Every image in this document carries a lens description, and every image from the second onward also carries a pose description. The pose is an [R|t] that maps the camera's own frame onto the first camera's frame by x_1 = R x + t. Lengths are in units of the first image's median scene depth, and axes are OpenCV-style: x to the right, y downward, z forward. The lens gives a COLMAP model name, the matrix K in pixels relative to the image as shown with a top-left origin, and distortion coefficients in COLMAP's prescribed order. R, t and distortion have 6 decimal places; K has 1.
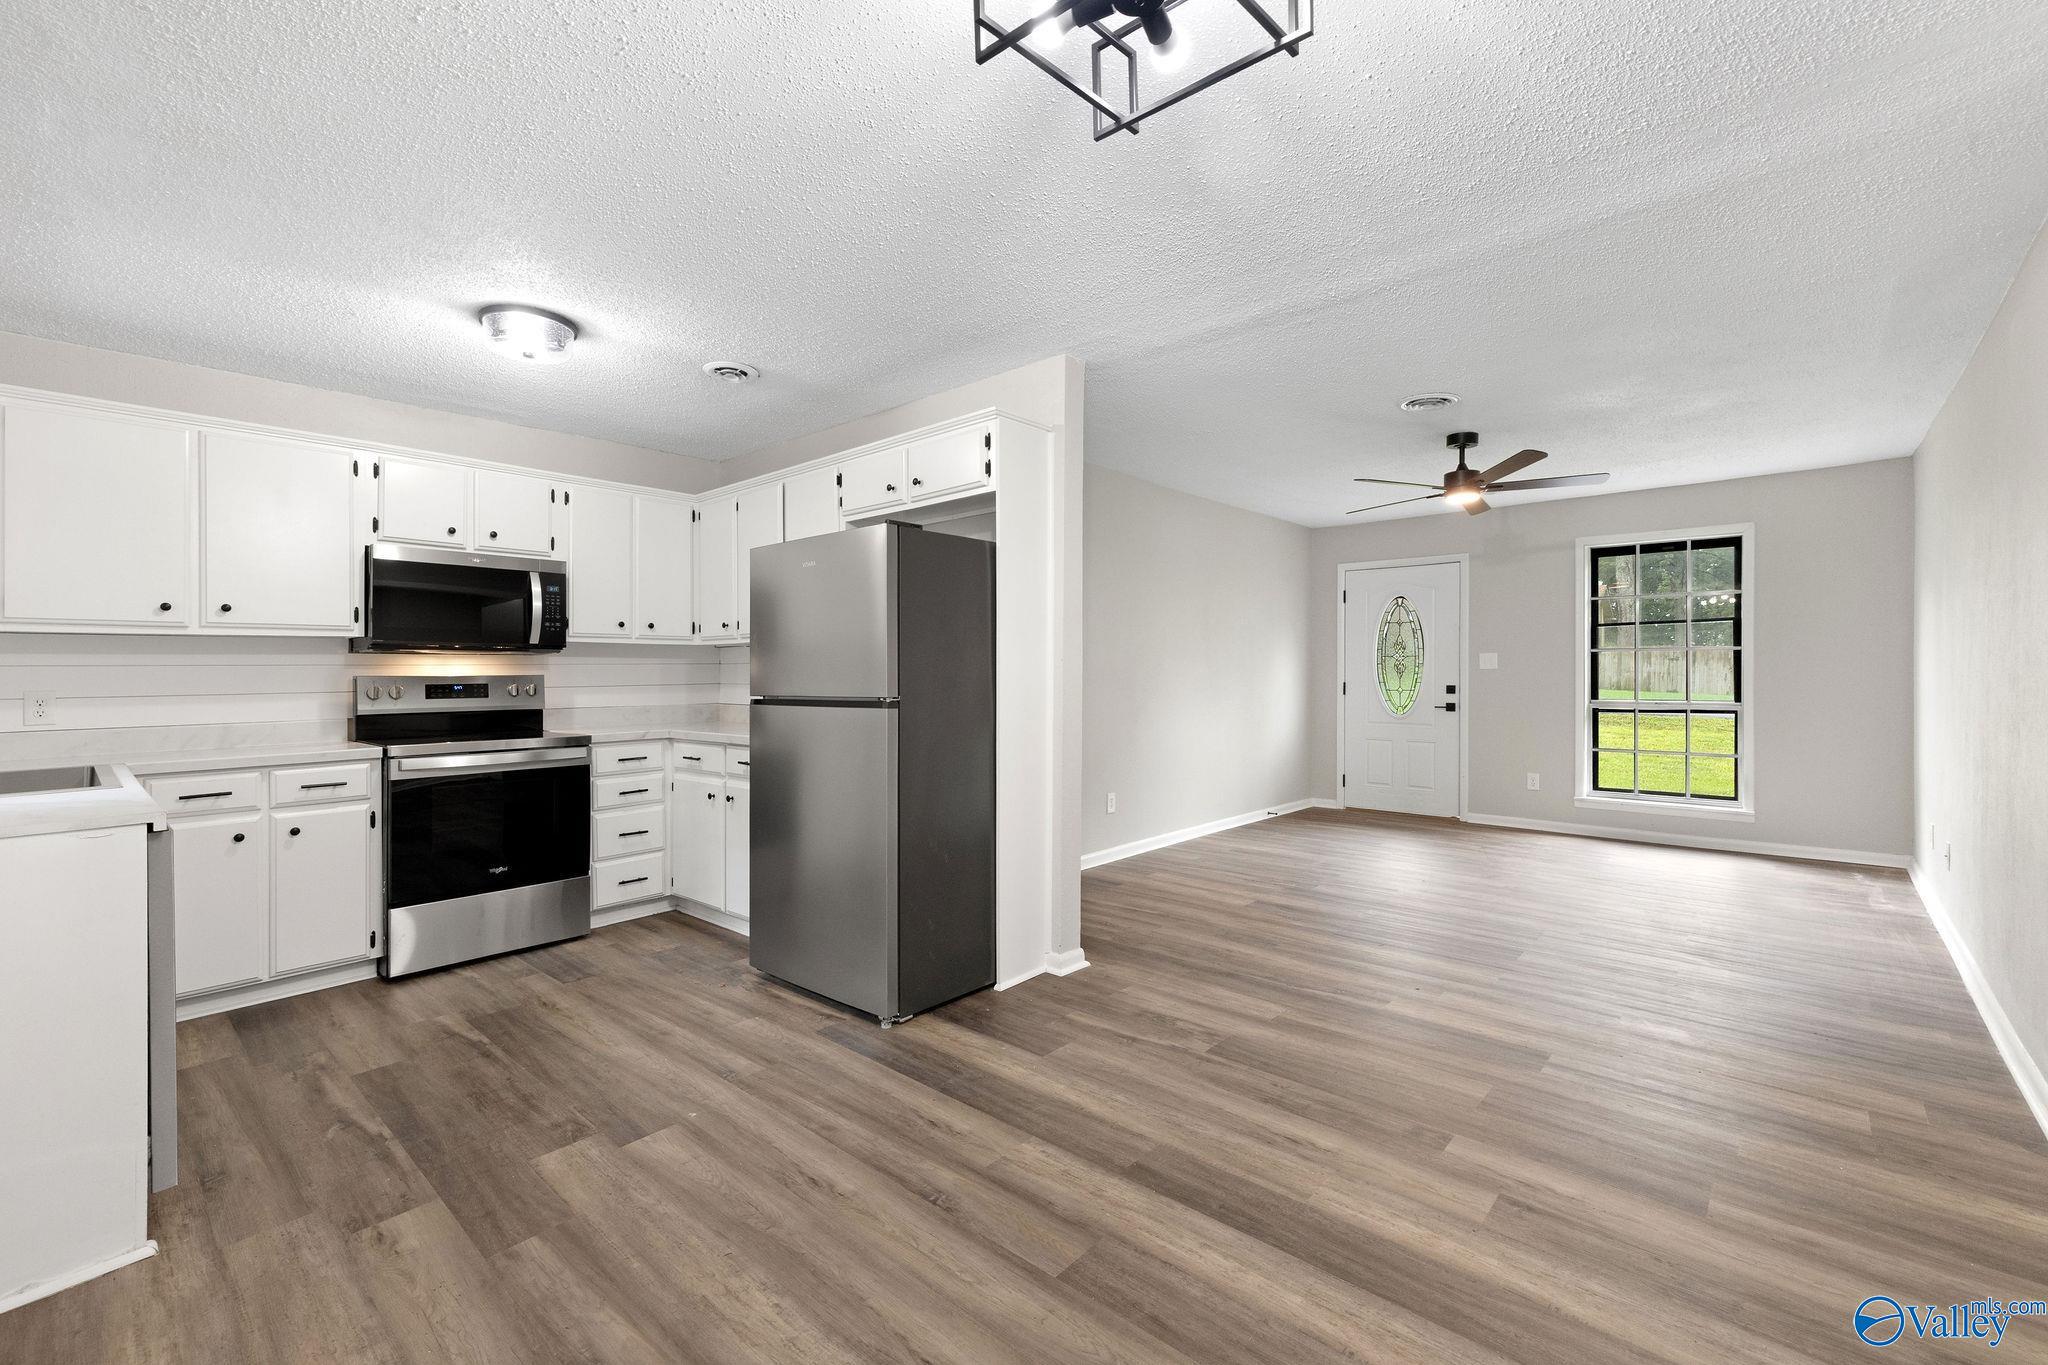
lens RADIAL K [[861.3, 0, 1015.2], [0, 861.3, 677.4], [0, 0, 1]] dist [-0.003513, 0.000101]
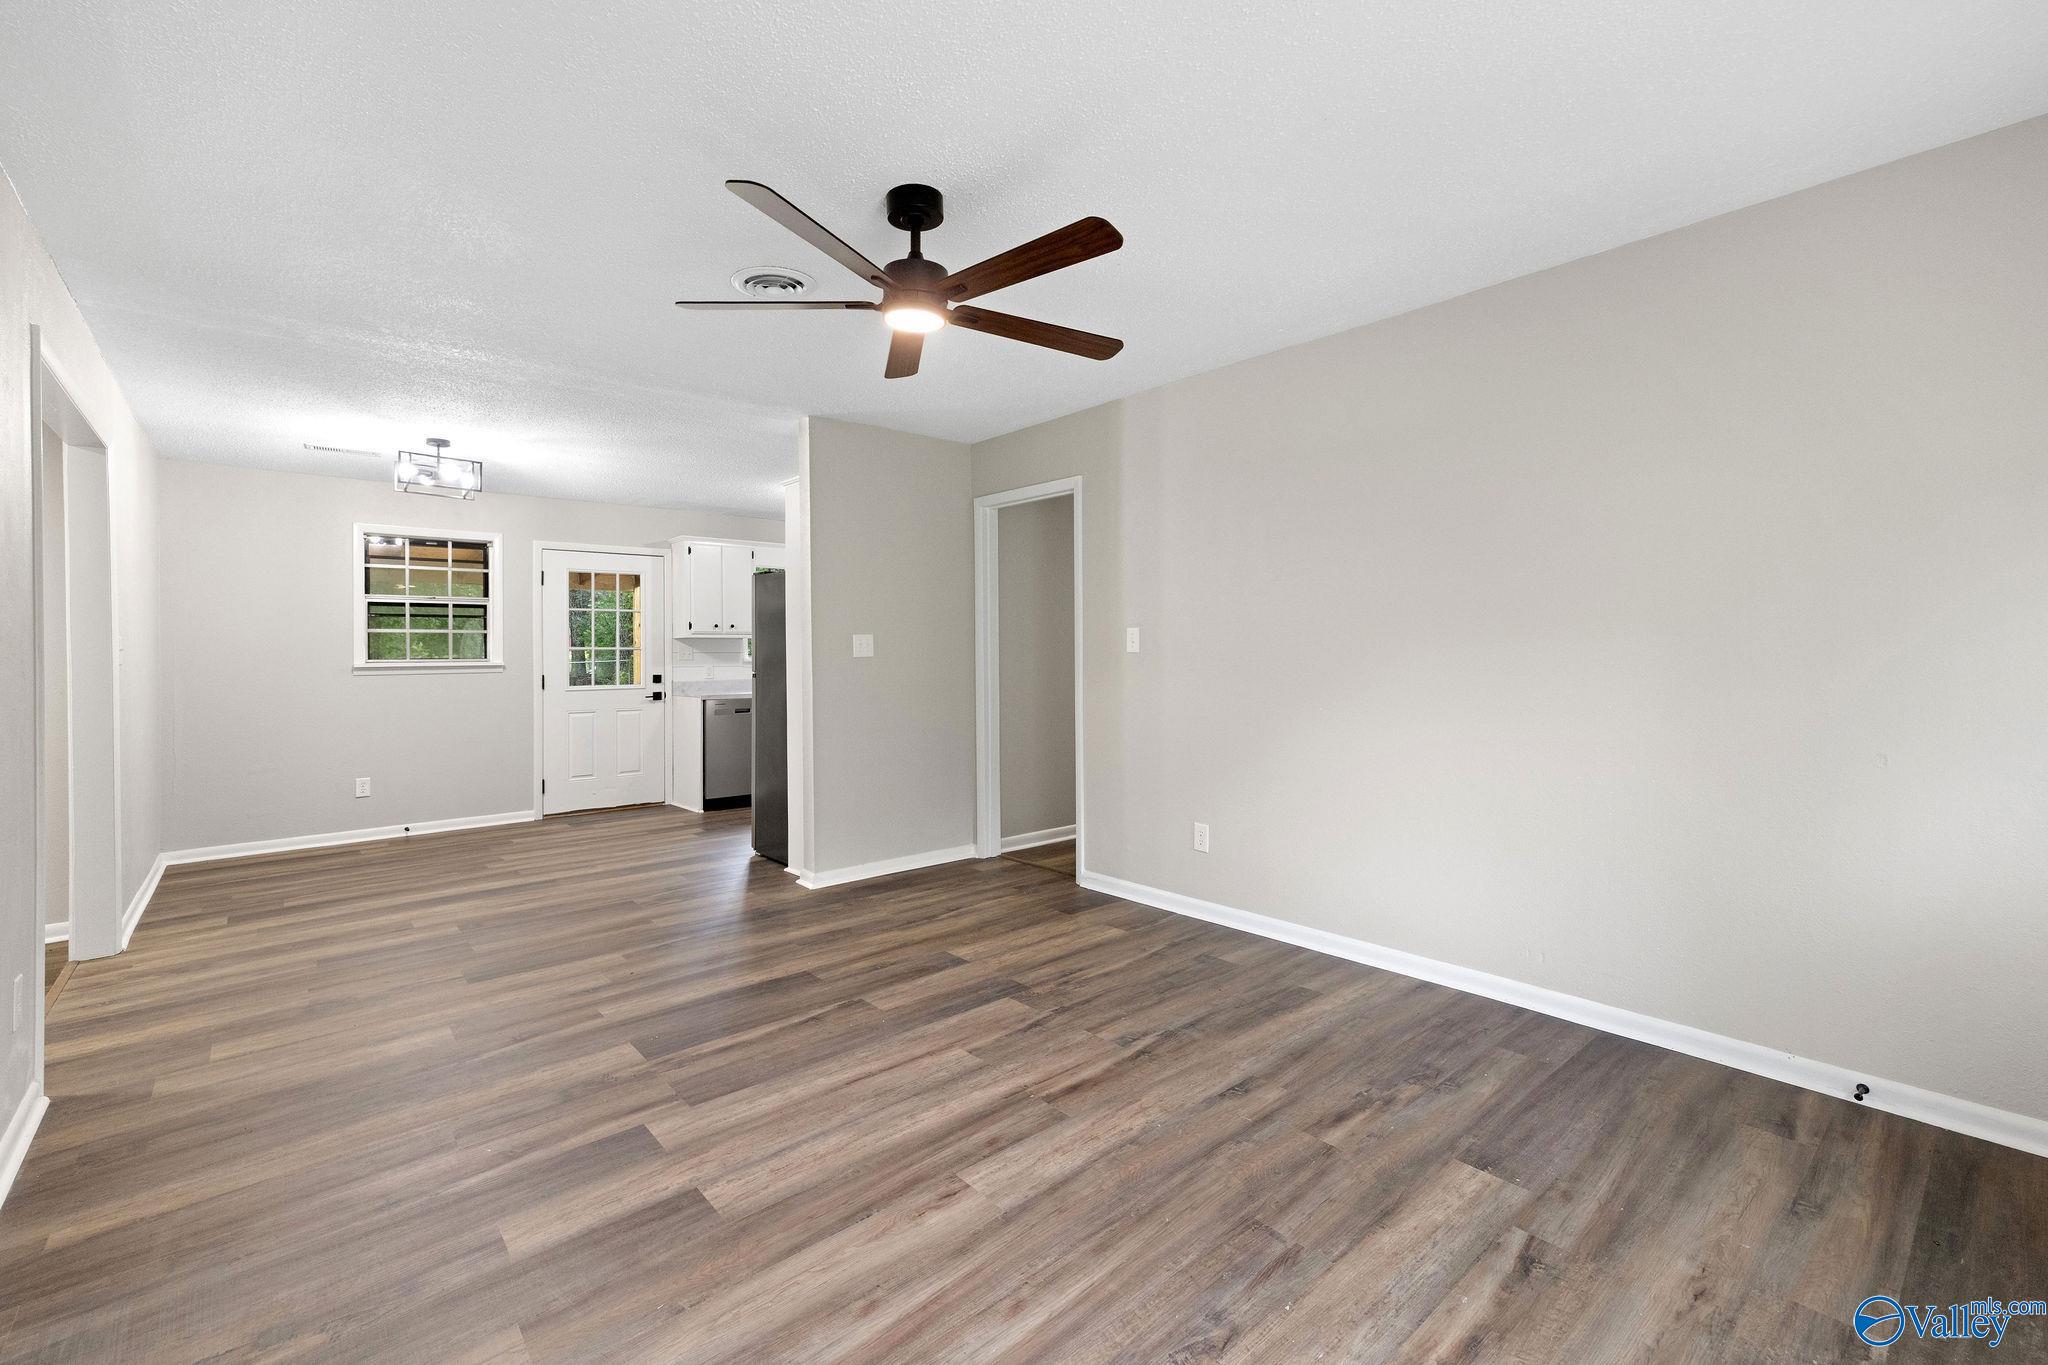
lens RADIAL K [[890.9, 0, 998.6], [0, 890.9, 645.6], [0, 0, 1]] dist [0.003431, -0.000274]
pose [[-0.138625, -0.000570, -0.990345, 0.779035], [0.005757, 0.999982, -0.001381, -0.010187], [0.990328, -0.005893, -0.138619, 0.847086]]
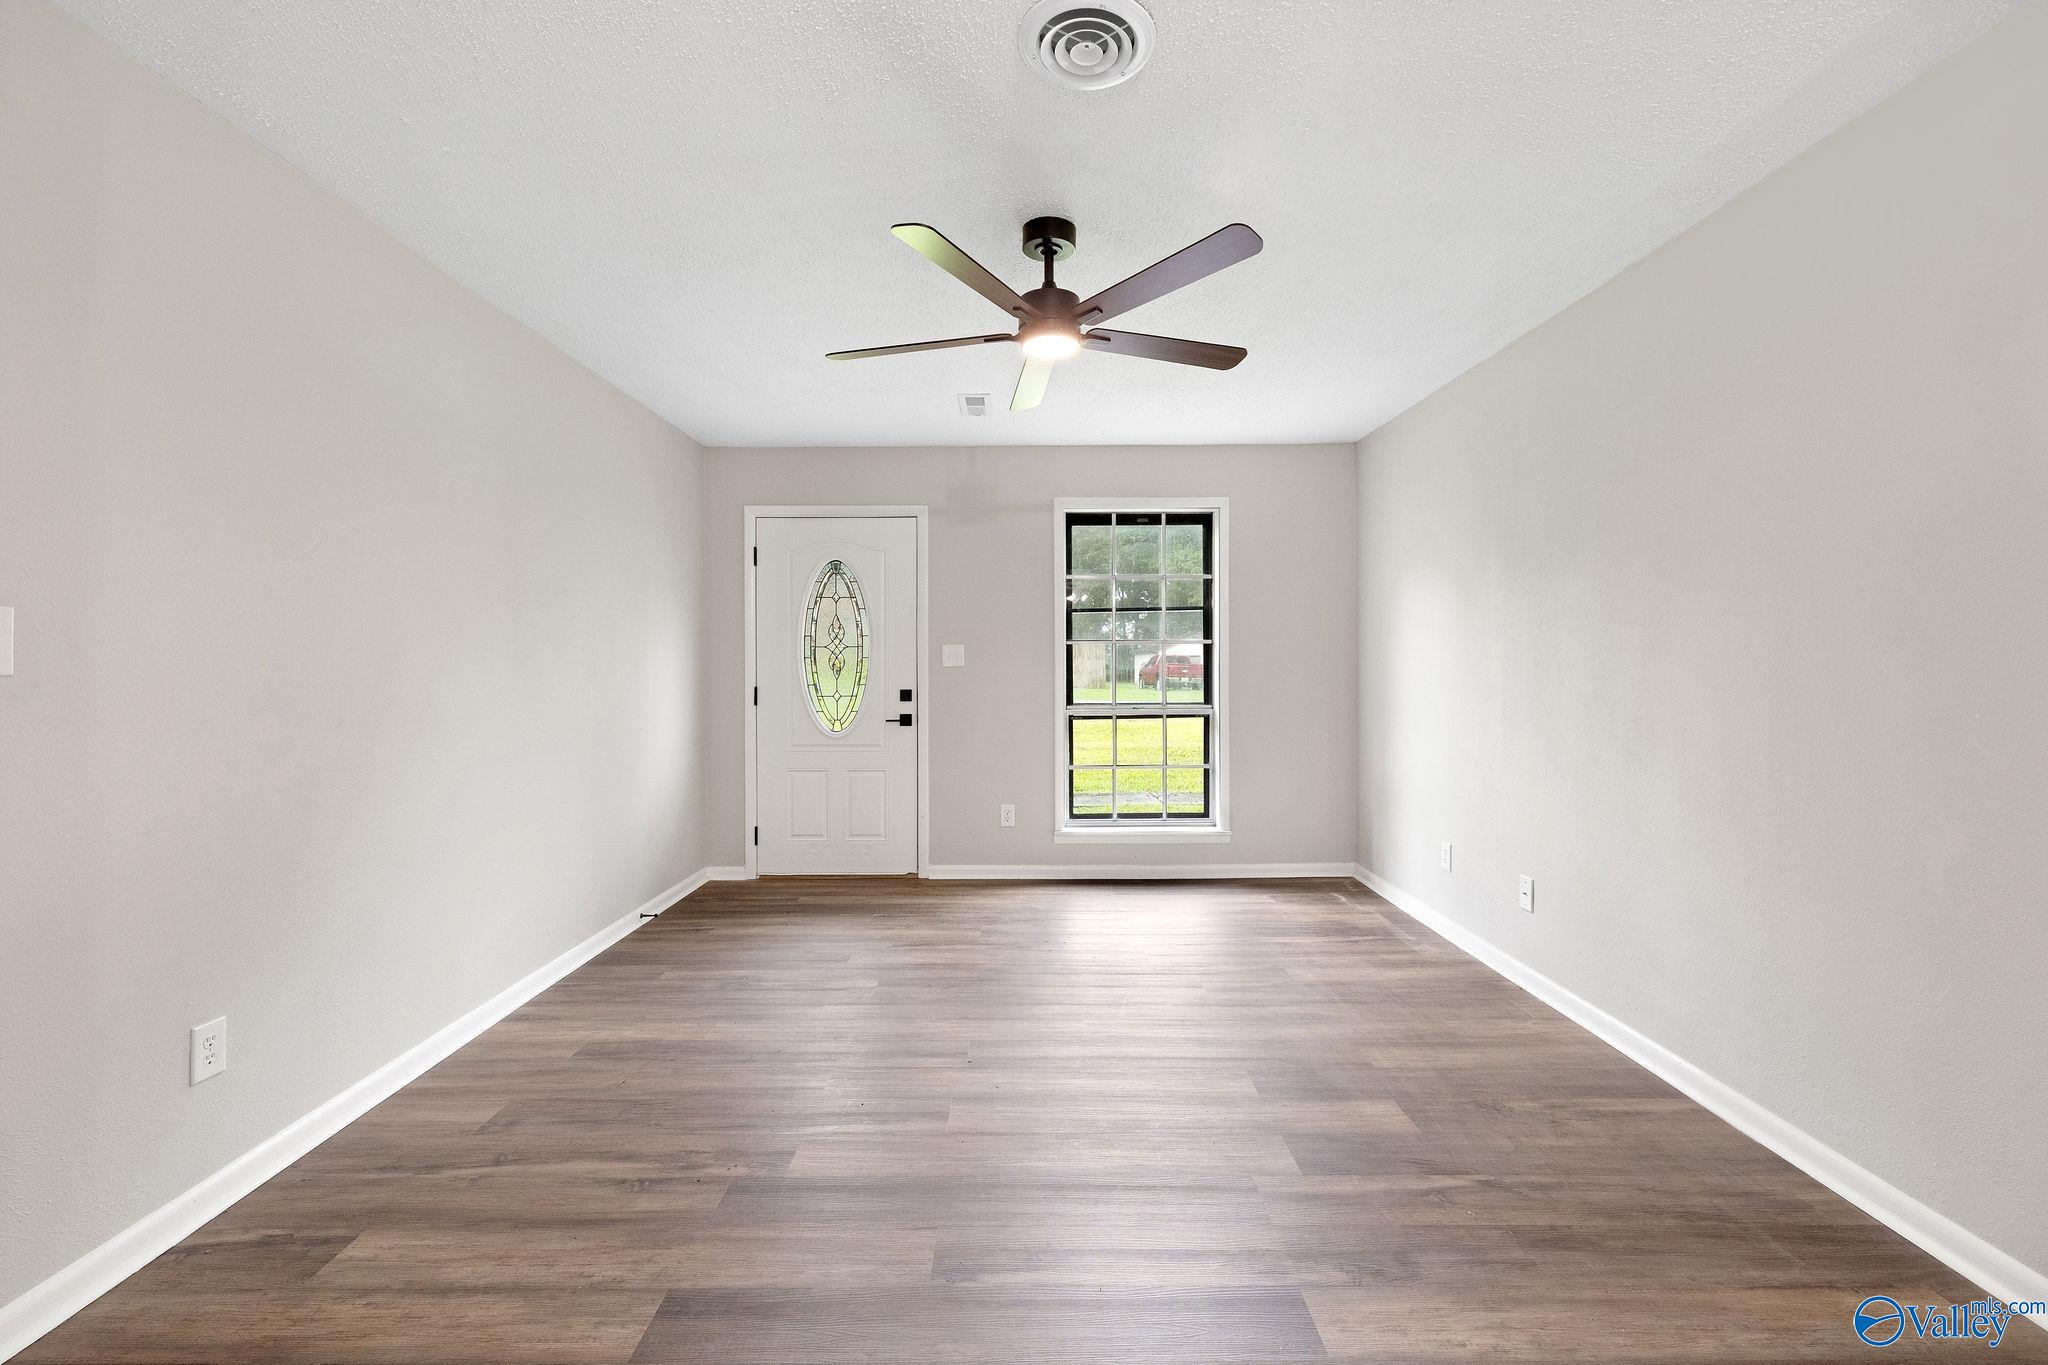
lens RADIAL K [[861.3, 0, 1015.2], [0, 861.3, 677.4], [0, 0, 1]] dist [-0.003513, 0.000101]
pose [[0.743812, -0.010256, 0.668311, 0.111601], [0.007132, 0.999947, 0.007407, -0.005945], [-0.668351, -0.000743, 0.743845, 0.467399]]
